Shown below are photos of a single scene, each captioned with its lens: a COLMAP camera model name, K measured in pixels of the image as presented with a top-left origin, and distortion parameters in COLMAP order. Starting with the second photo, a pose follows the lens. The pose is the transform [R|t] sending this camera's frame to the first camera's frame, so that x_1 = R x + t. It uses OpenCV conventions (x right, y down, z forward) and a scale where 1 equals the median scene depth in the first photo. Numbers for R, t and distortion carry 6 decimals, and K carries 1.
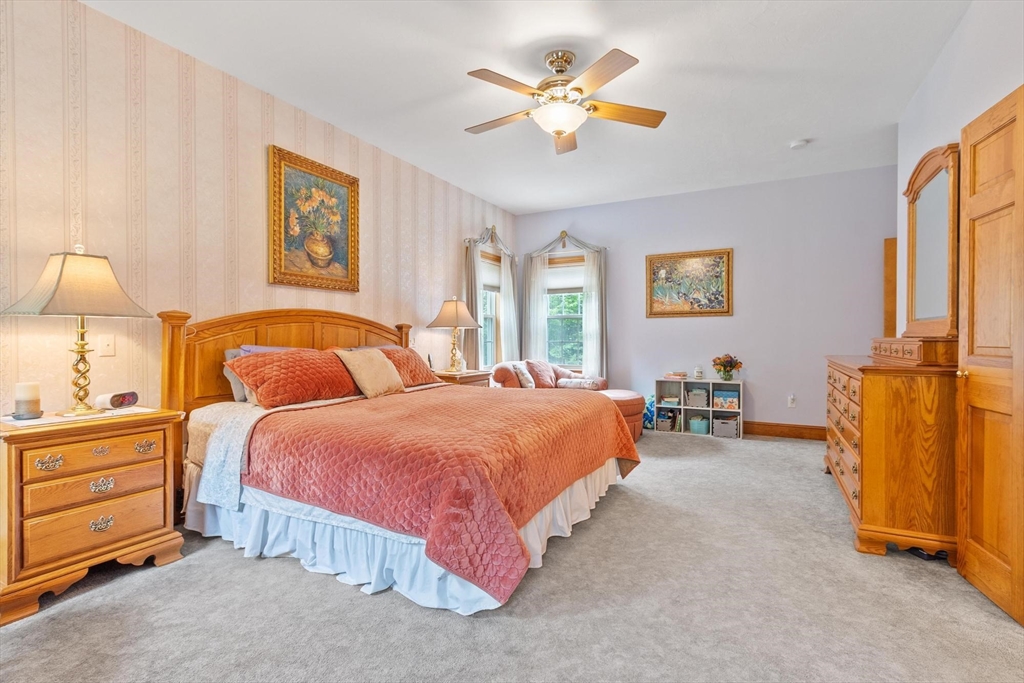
lens RADIAL K [[464.0, 0, 520.0], [0, 464.0, 345.1], [0, 0, 1]] dist [-0.000776, 0.000338]
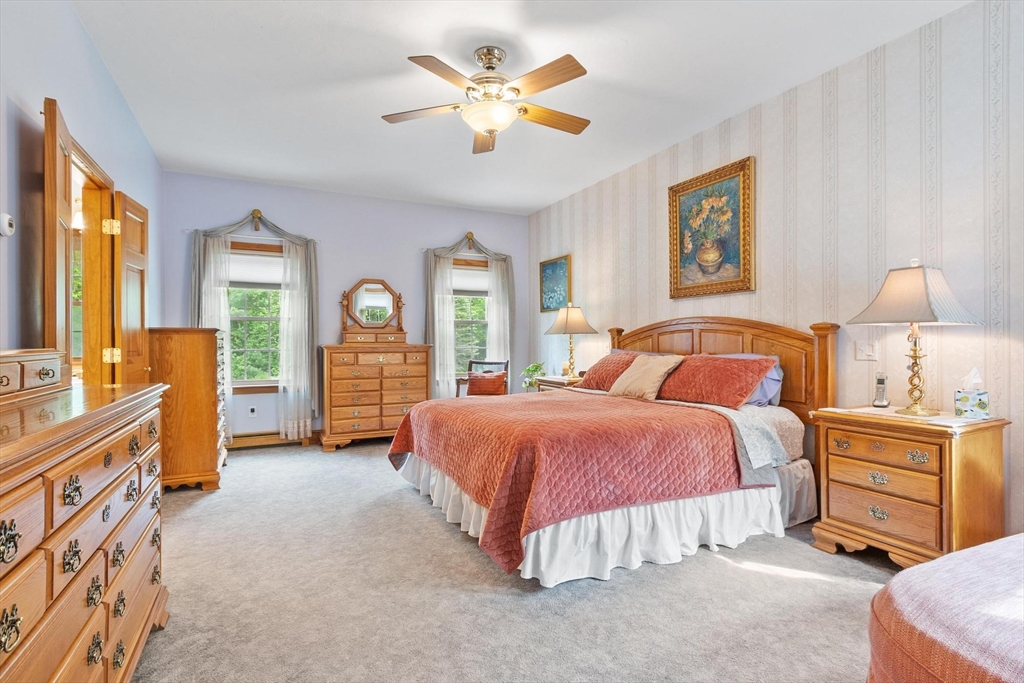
lens RADIAL K [[512.2, 0, 520.6], [0, 512.2, 335.8], [0, 0, 1]] dist [0.000359, -0.000036]
pose [[-0.579507, 0.000622, -0.814967, 0.732610], [-0.002194, 0.999995, 0.002323, -0.034959], [0.814965, 0.003134, -0.579502, 1.332732]]
